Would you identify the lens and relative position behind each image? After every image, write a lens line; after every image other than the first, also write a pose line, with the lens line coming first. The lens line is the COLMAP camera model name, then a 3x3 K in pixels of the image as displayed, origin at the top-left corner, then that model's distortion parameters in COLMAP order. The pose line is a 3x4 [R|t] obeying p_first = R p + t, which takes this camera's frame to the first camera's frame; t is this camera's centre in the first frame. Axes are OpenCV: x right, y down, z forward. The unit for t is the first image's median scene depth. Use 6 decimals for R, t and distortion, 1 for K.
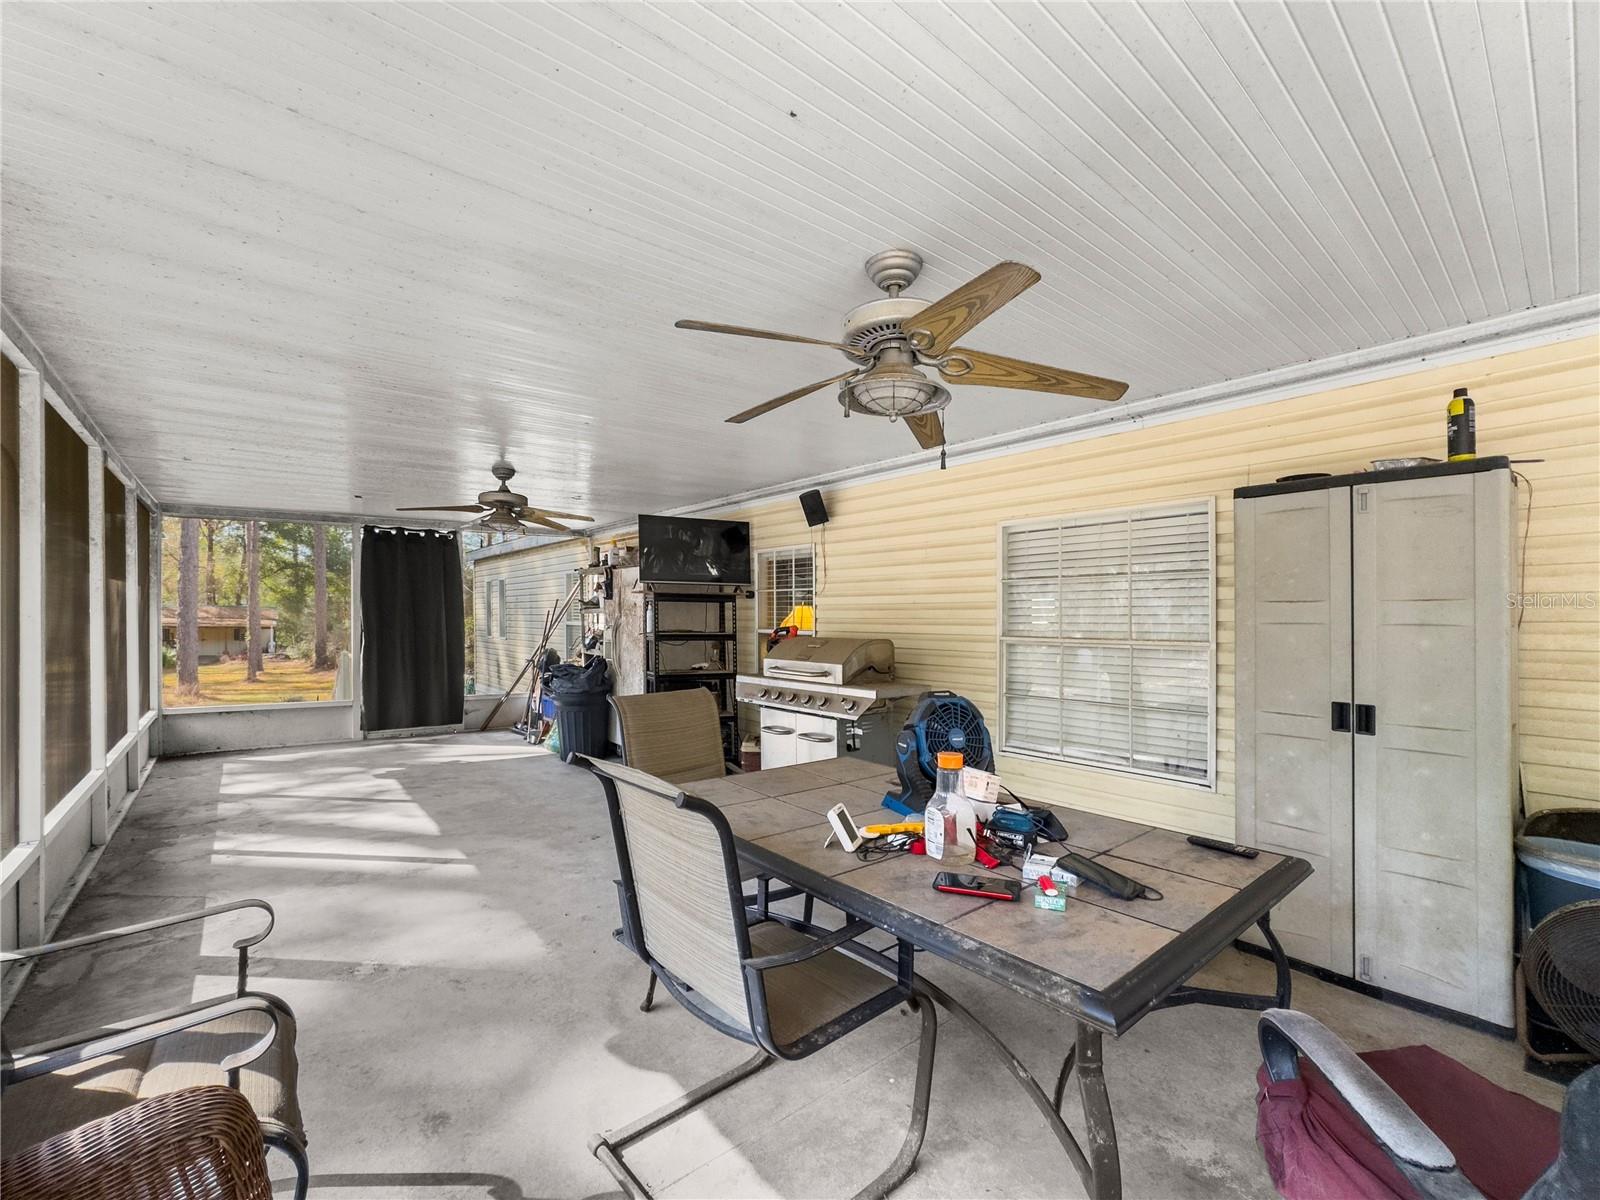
lens RADIAL K [[651.7, 0, 796.6], [0, 651.7, 612.6], [0, 0, 1]] dist [-0.023287, 0.005876]
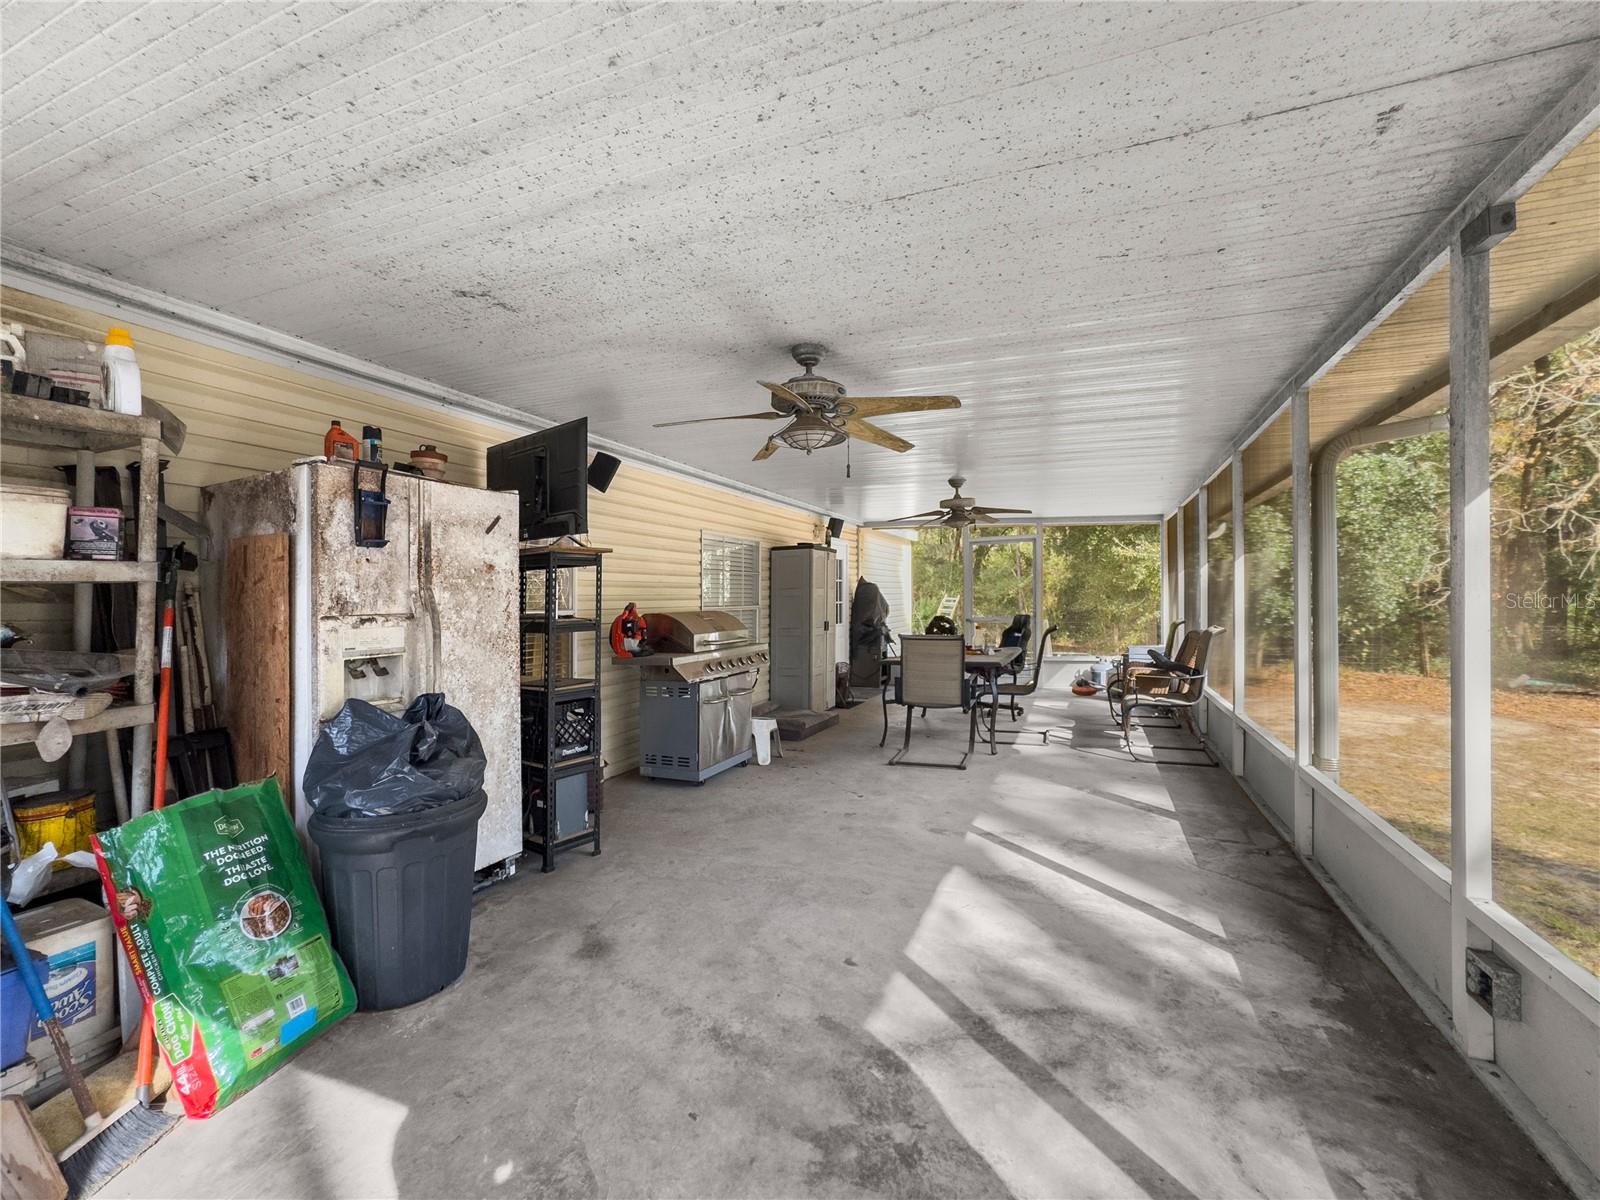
lens RADIAL K [[651.7, 0, 799.2], [0, 651.7, 596.7], [0, 0, 1]] dist [-0.023287, 0.005876]
pose [[-0.428438, 0.001091, 0.903571, -1.224998], [-0.007030, 0.999965, -0.004540, 0.020268], [-0.903544, -0.008297, -0.428415, 1.564799]]
